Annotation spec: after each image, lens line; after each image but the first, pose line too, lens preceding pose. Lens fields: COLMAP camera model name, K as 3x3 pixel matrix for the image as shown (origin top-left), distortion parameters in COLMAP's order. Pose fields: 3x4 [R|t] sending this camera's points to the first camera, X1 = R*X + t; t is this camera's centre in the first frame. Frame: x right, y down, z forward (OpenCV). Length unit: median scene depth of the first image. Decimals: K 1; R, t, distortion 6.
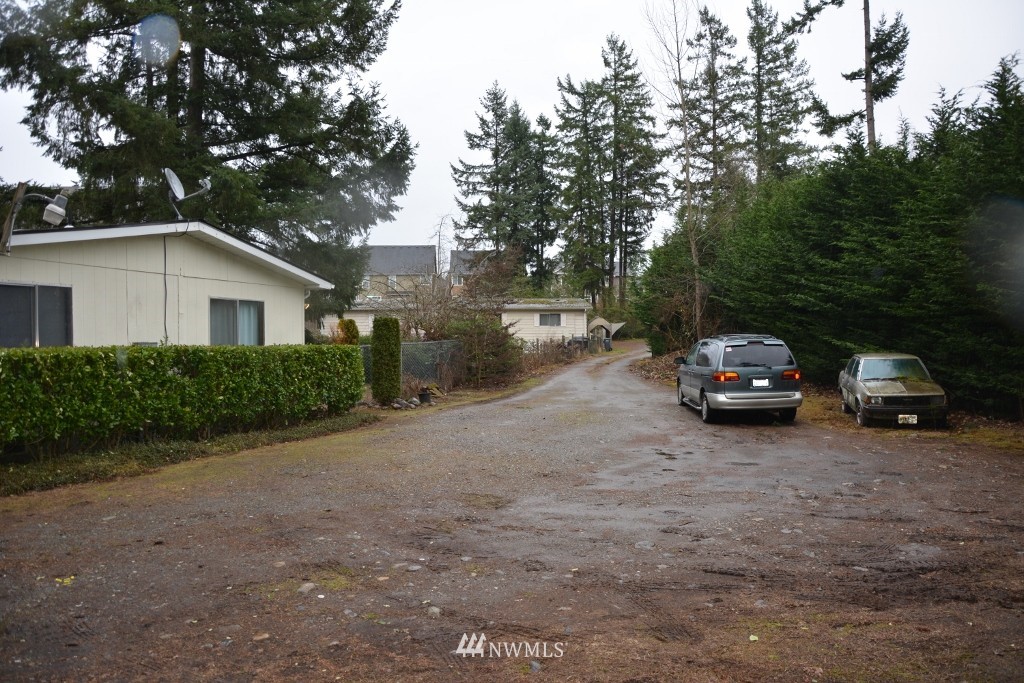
lens RADIAL K [[878.5, 0, 512.0], [0, 878.5, 341.5], [0, 0, 1]] dist [-0.165408, 0.161303]
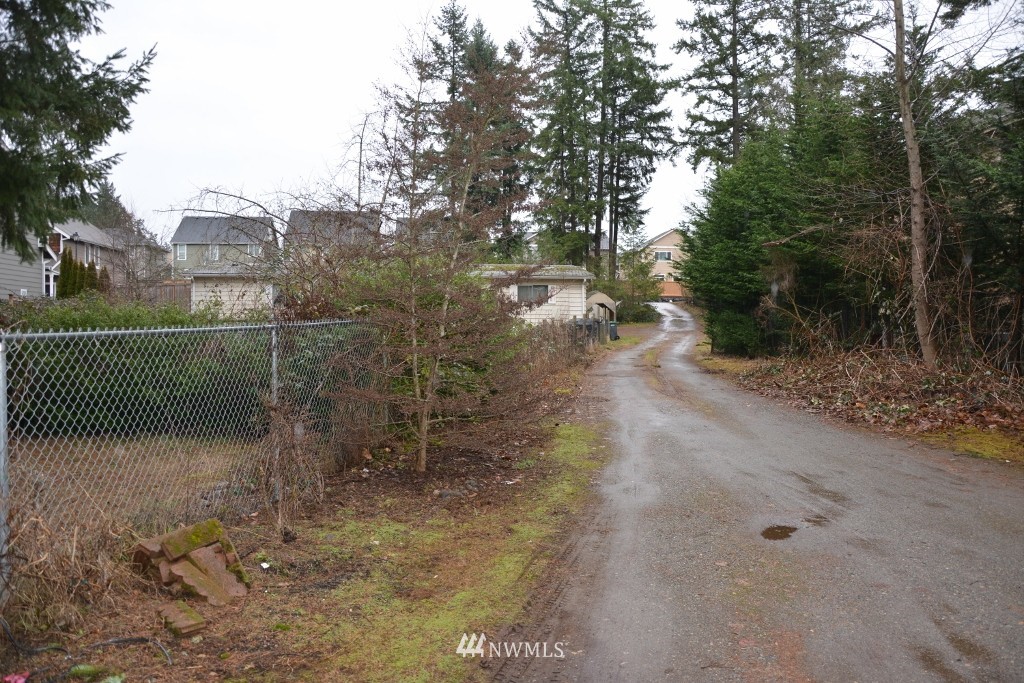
lens RADIAL K [[878.5, 0, 512.0], [0, 878.5, 341.5], [0, 0, 1]] dist [-0.165408, 0.161303]
pose [[0.998358, 0.007537, 0.056791, -0.008018], [-0.008557, 0.999806, 0.017732, 0.000484], [-0.056646, -0.018188, 0.998229, 0.216985]]
